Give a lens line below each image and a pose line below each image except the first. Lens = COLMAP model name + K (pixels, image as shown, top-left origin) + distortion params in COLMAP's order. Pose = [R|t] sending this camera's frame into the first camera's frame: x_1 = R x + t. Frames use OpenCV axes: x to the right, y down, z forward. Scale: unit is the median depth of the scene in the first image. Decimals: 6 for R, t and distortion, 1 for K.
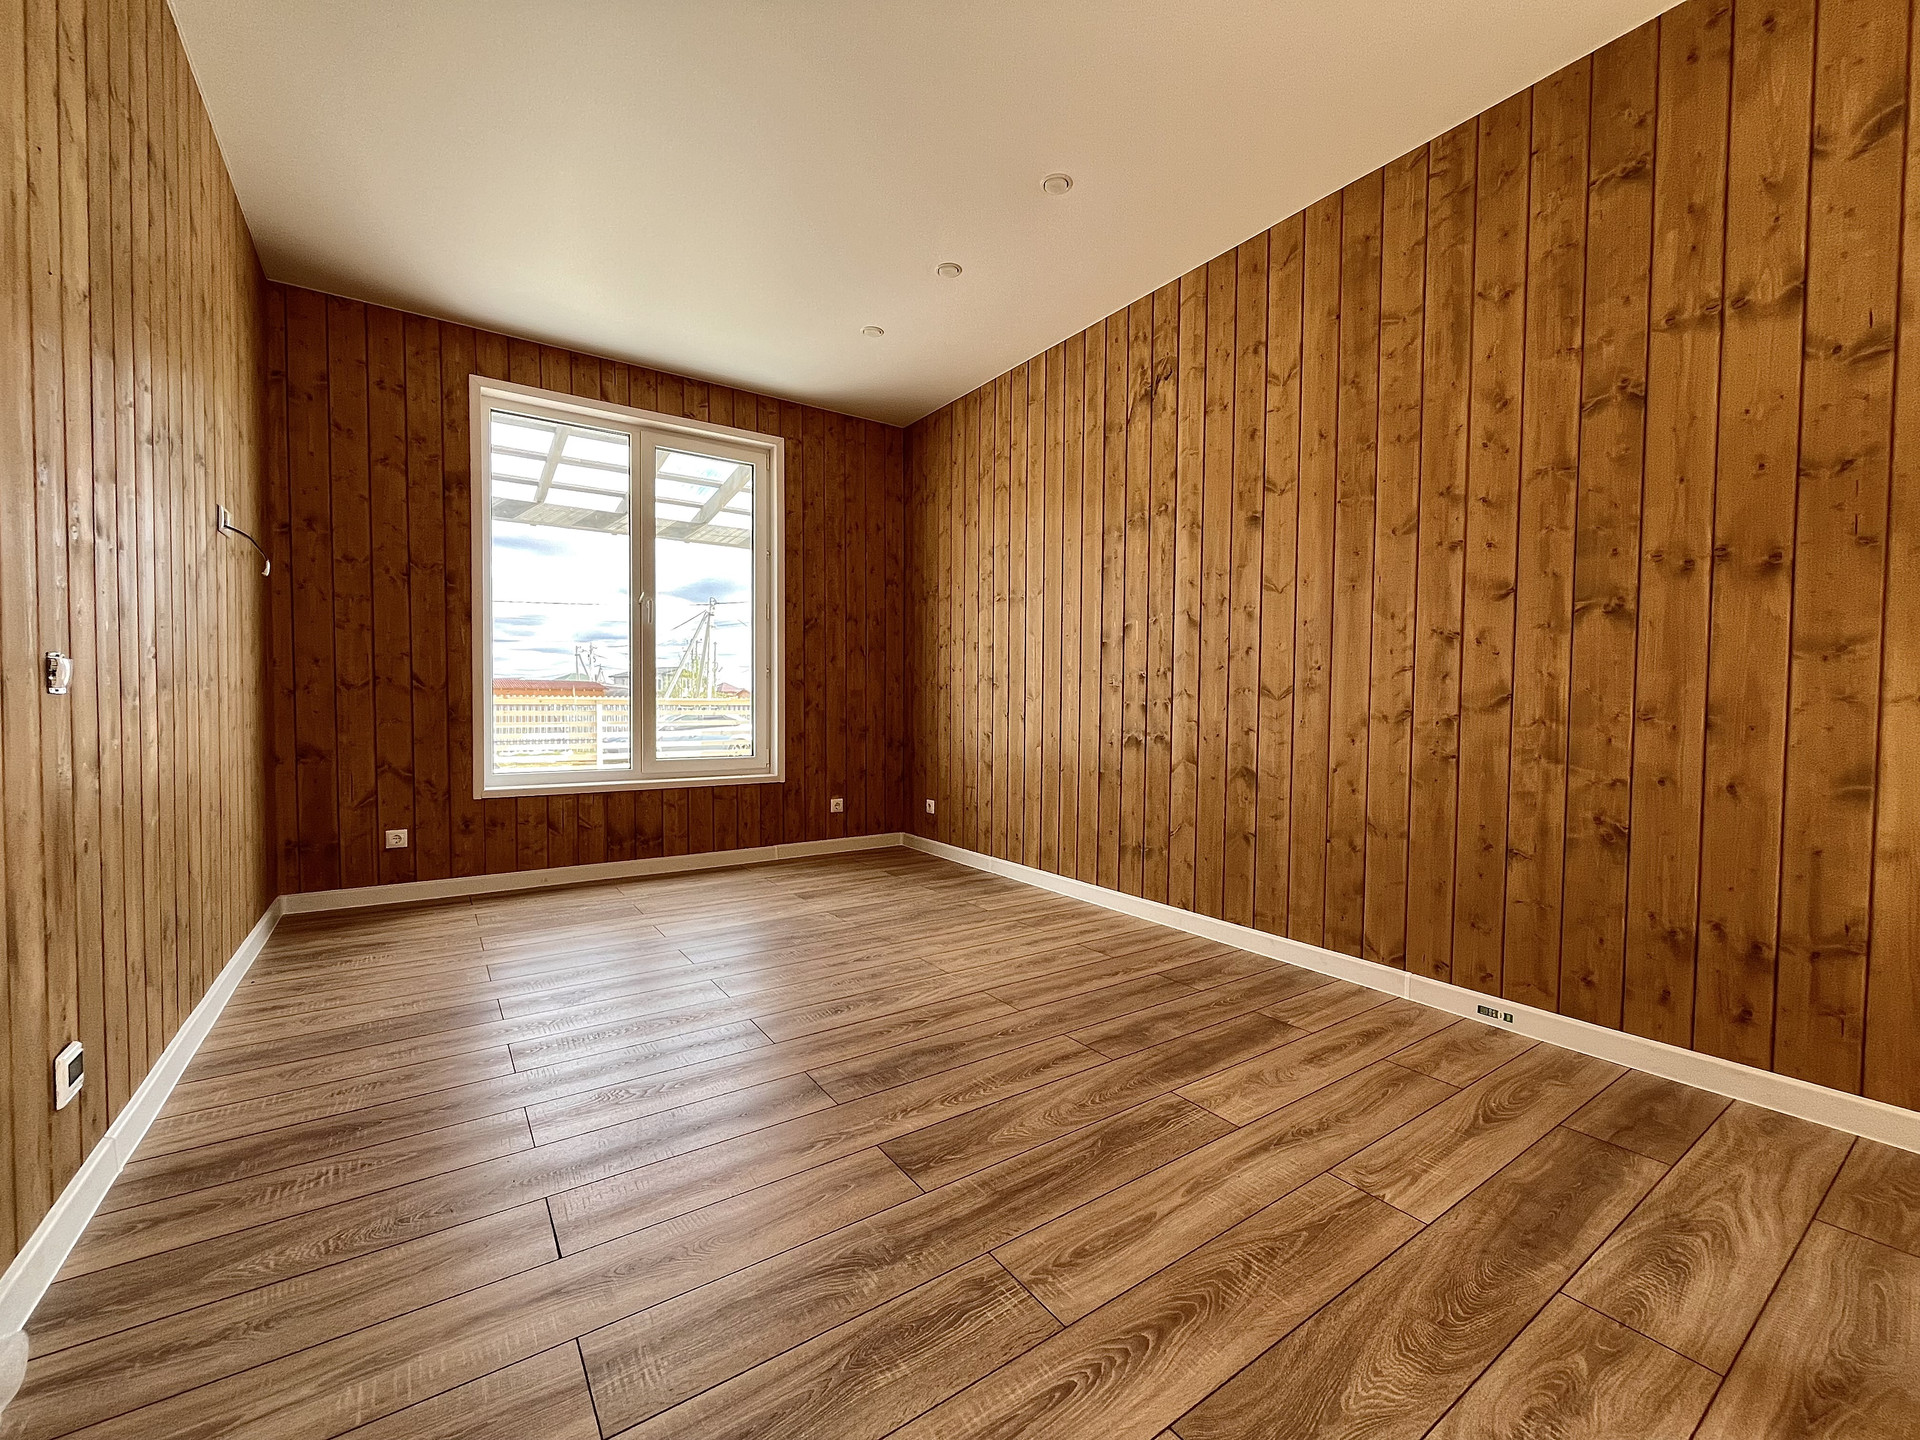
lens RADIAL K [[781.9, 0, 958.0], [0, 781.9, 722.1], [0, 0, 1]] dist [-0.004925, 0.000037]
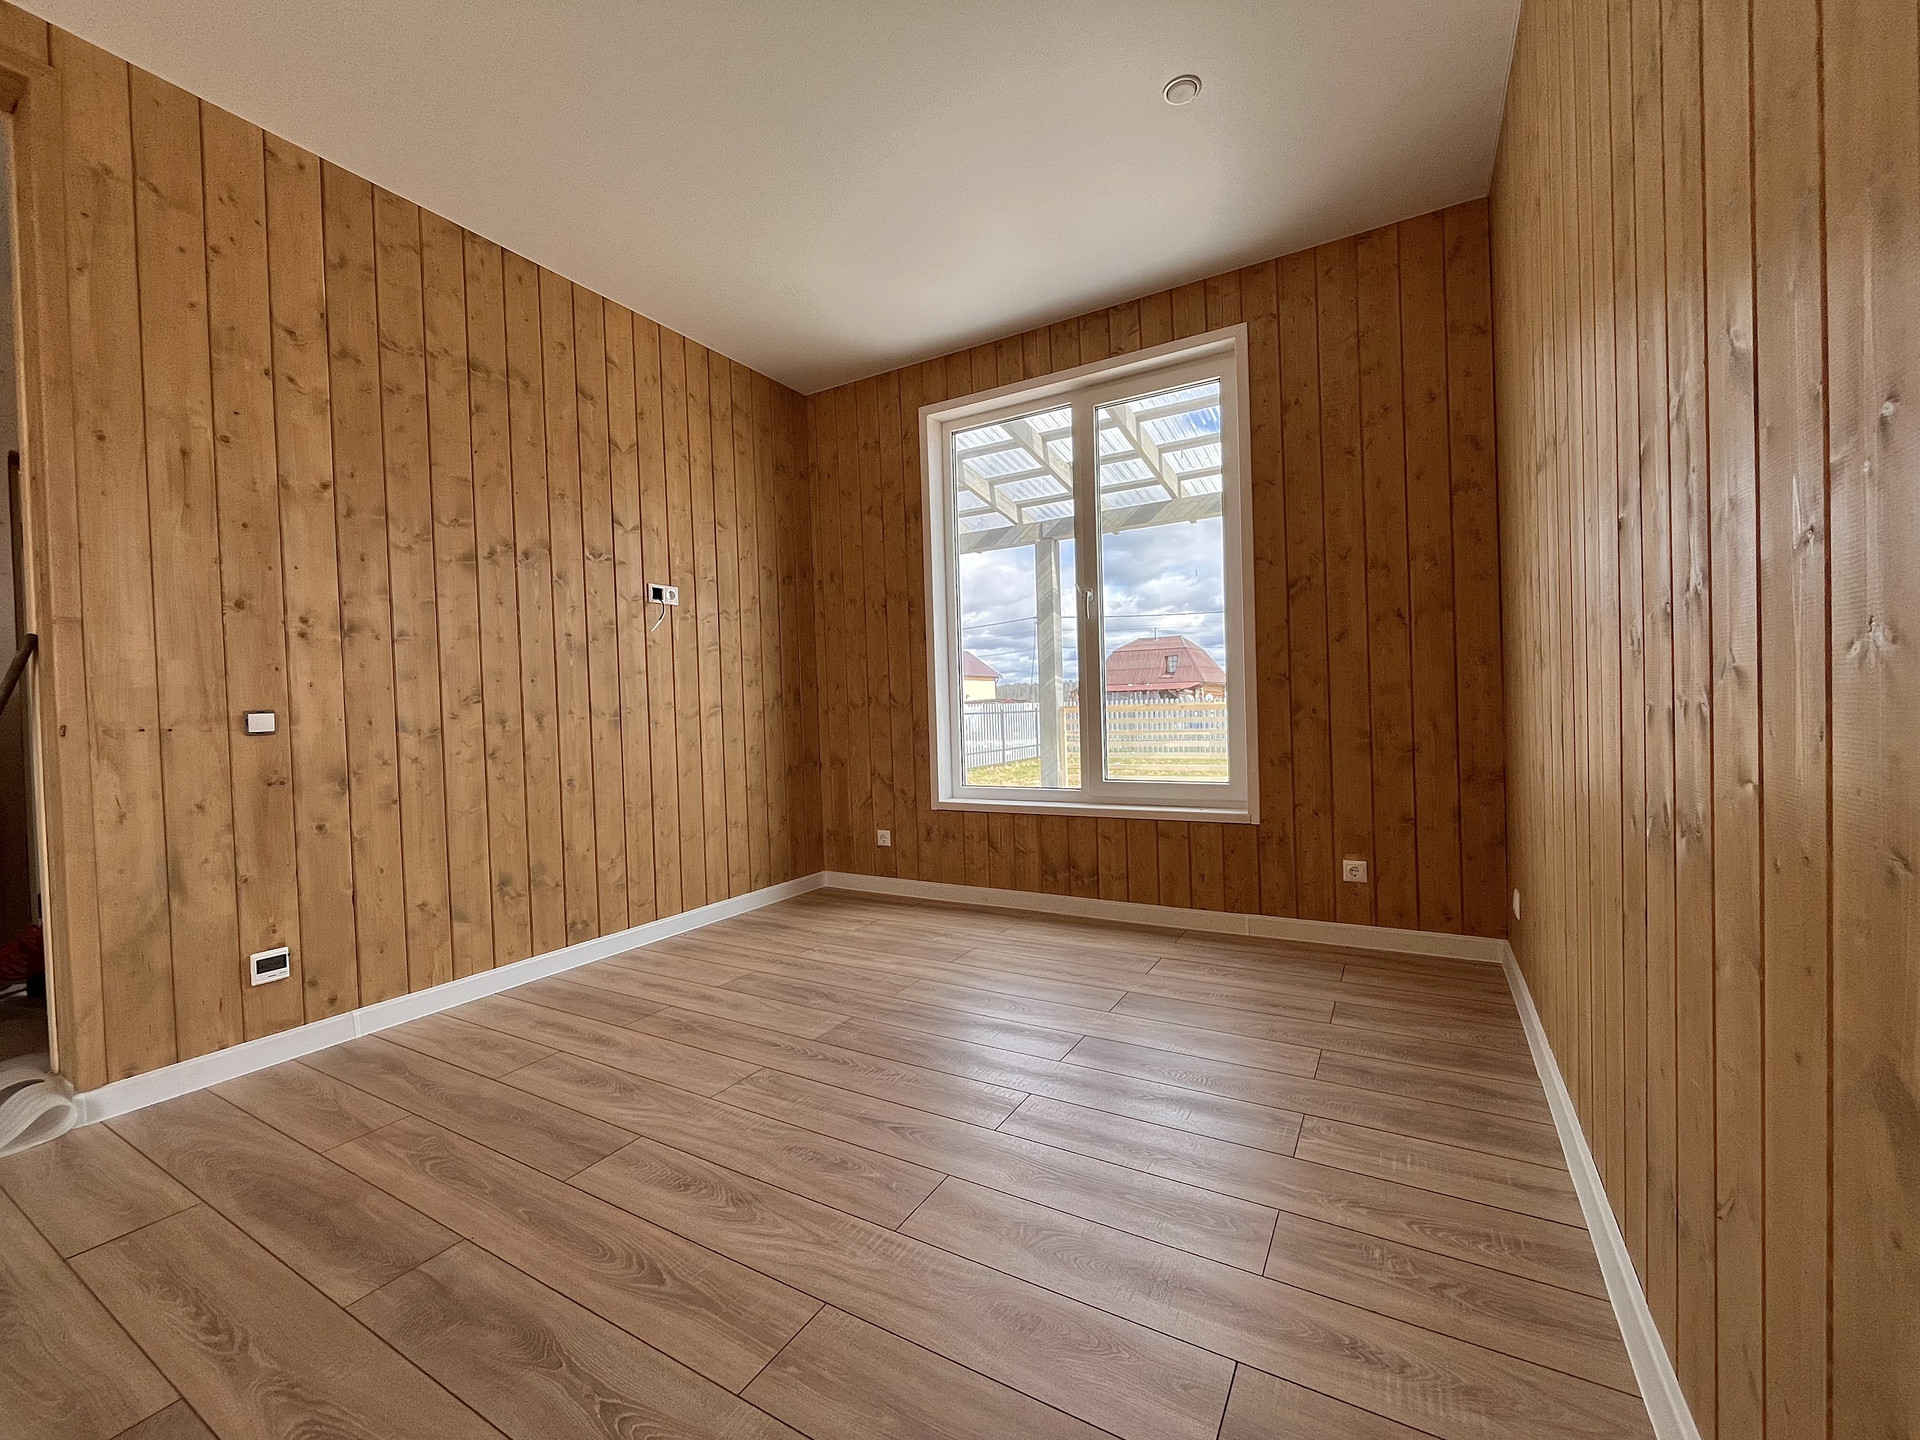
lens RADIAL K [[781.9, 0, 958.0], [0, 781.9, 722.1], [0, 0, 1]] dist [-0.004925, 0.000037]
pose [[0.428239, -0.003930, -0.903657, 0.326806], [0.009065, 0.999959, -0.000053, -0.017393], [0.903620, -0.008169, 0.428257, 0.542916]]
